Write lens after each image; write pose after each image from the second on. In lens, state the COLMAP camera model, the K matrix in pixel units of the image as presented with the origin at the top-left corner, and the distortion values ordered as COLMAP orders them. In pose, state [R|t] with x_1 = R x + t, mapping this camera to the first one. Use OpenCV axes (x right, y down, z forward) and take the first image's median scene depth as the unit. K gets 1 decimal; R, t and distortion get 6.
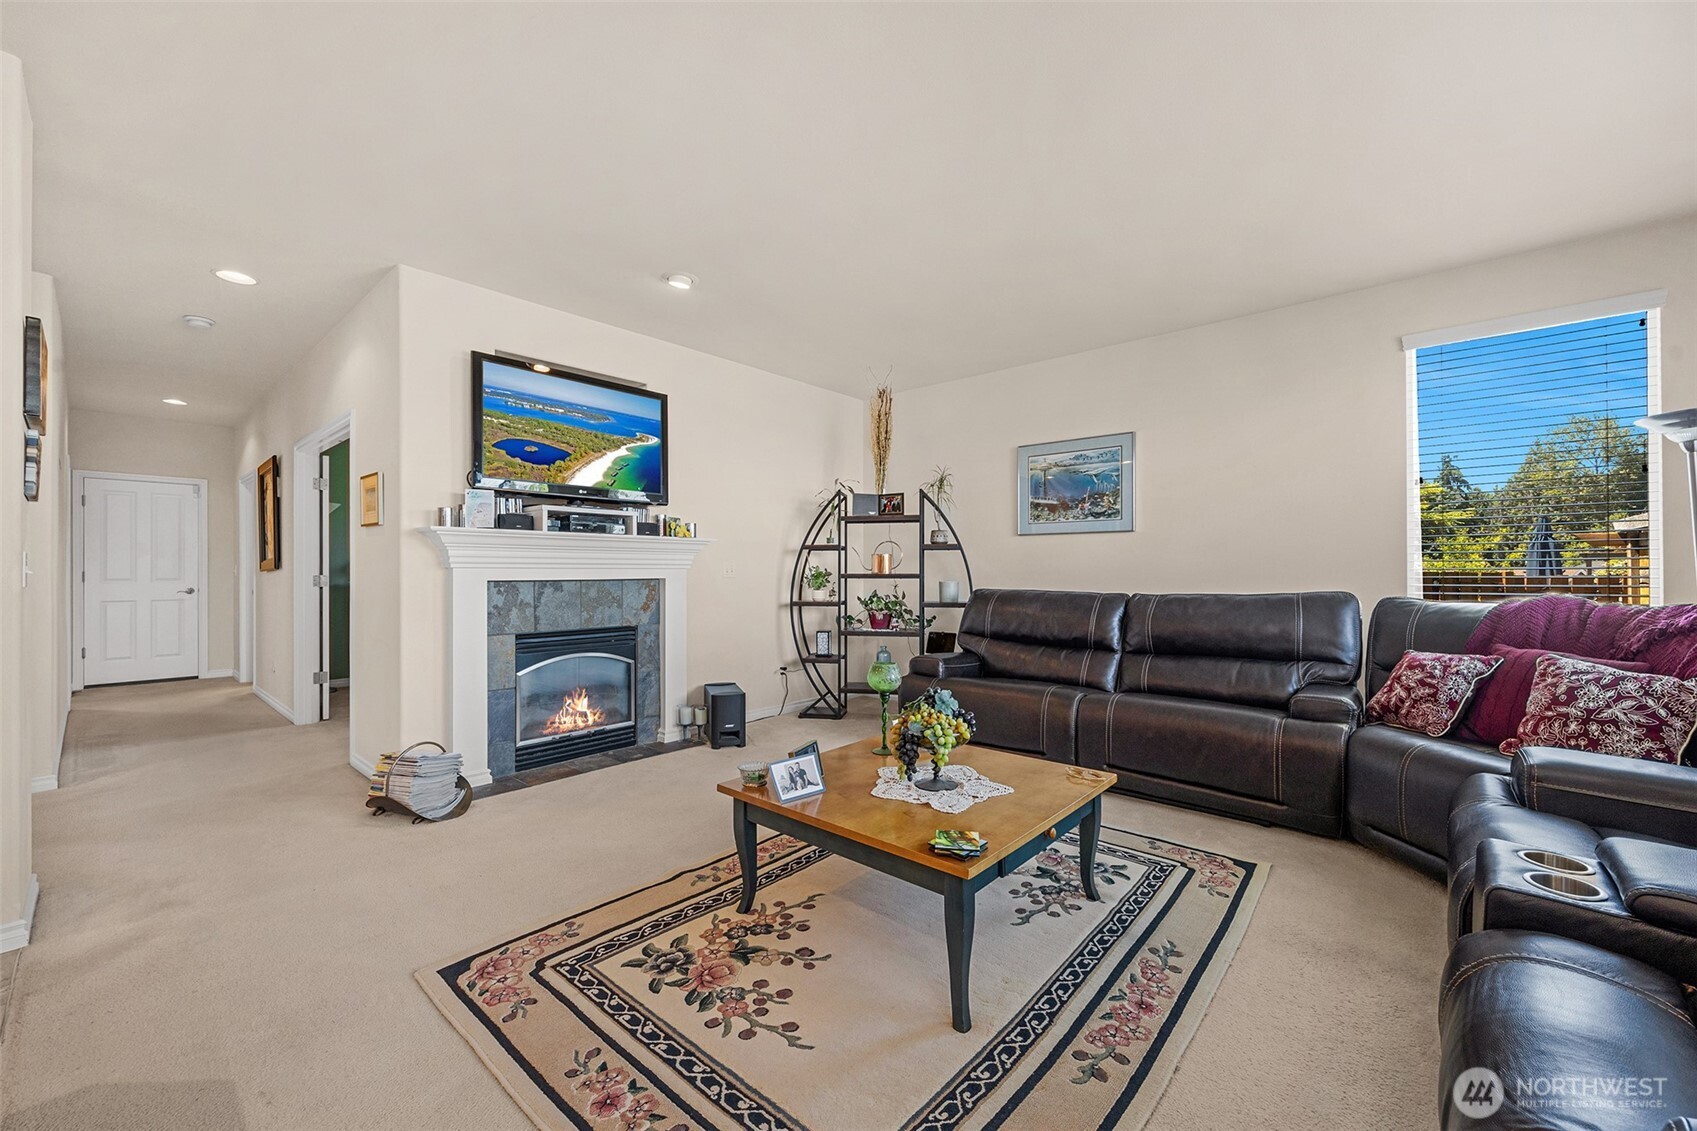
lens RADIAL K [[658.9, 0, 849.0], [0, 658.9, 569.8], [0, 0, 1]] dist [0.001879, 0.000218]
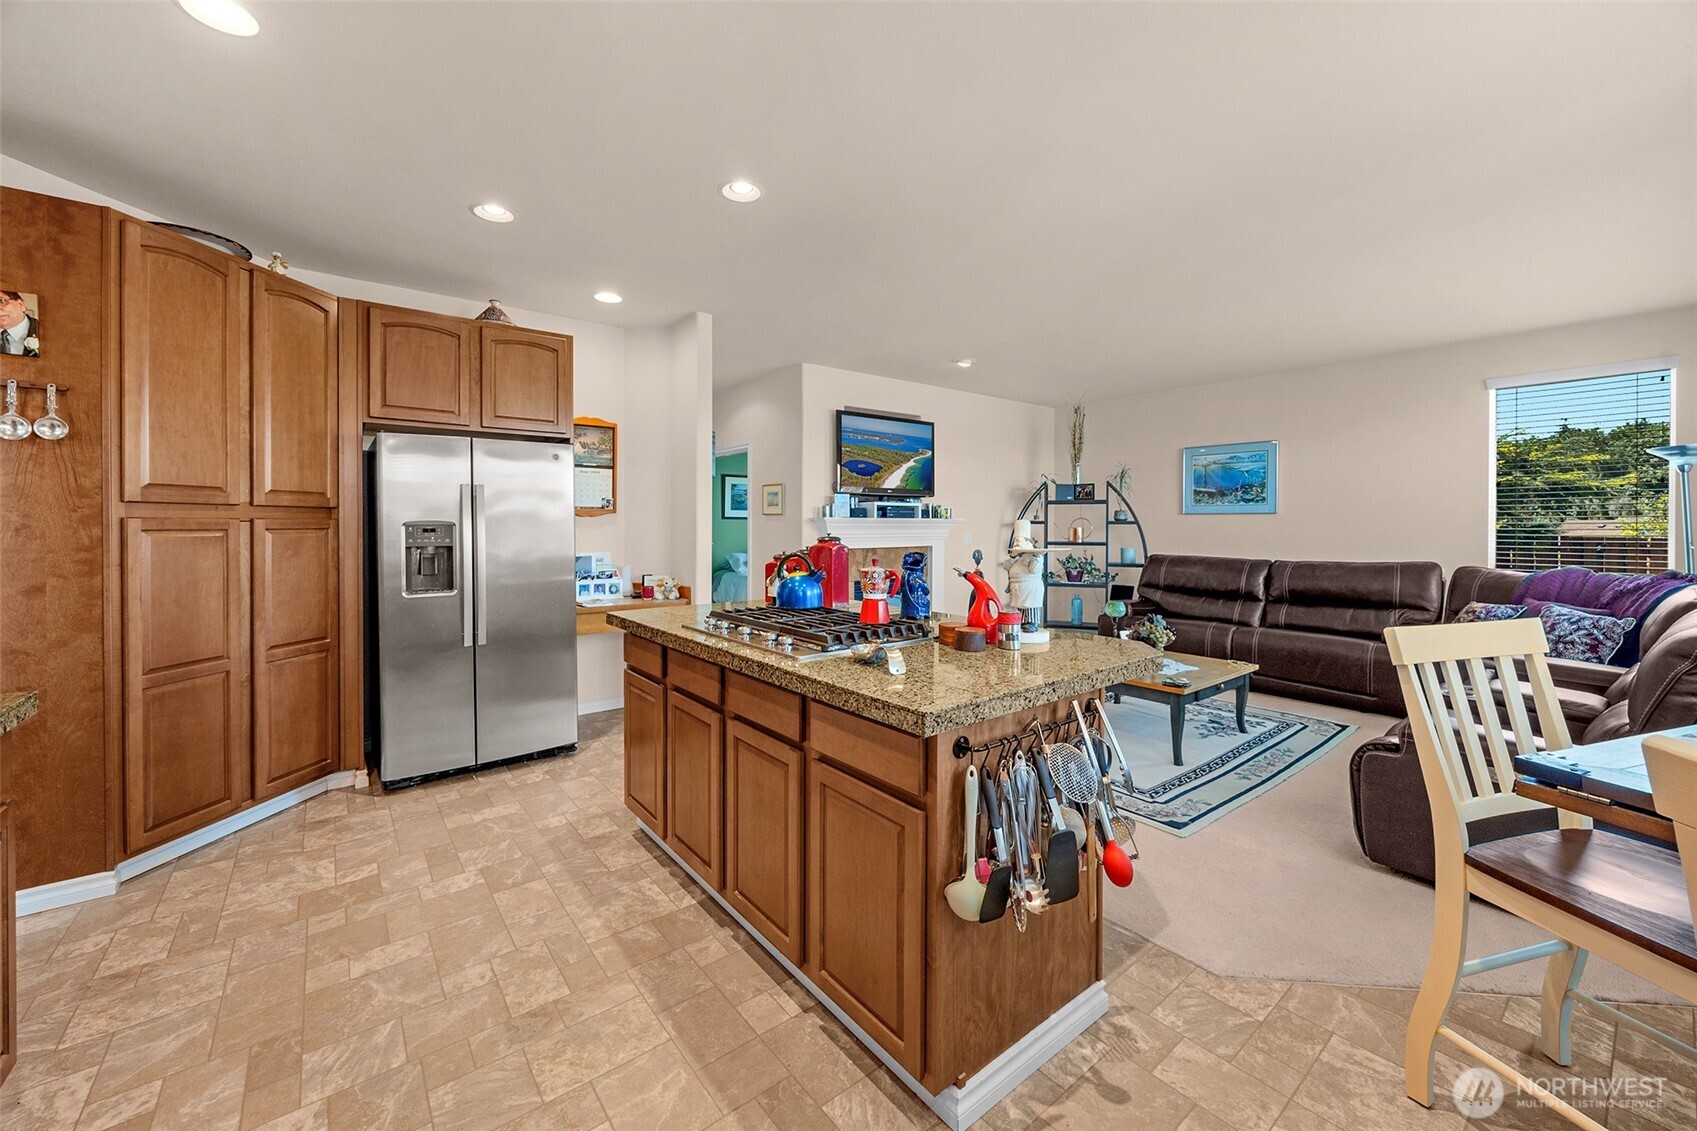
lens RADIAL K [[658.9, 0, 855.3], [0, 658.9, 531.5], [0, 0, 1]] dist [0.001879, 0.000218]
pose [[0.984869, 0.002981, -0.173274, -0.211747], [-0.000345, 0.999884, 0.015240, -0.046541], [0.173299, -0.014950, 0.984756, -0.552073]]
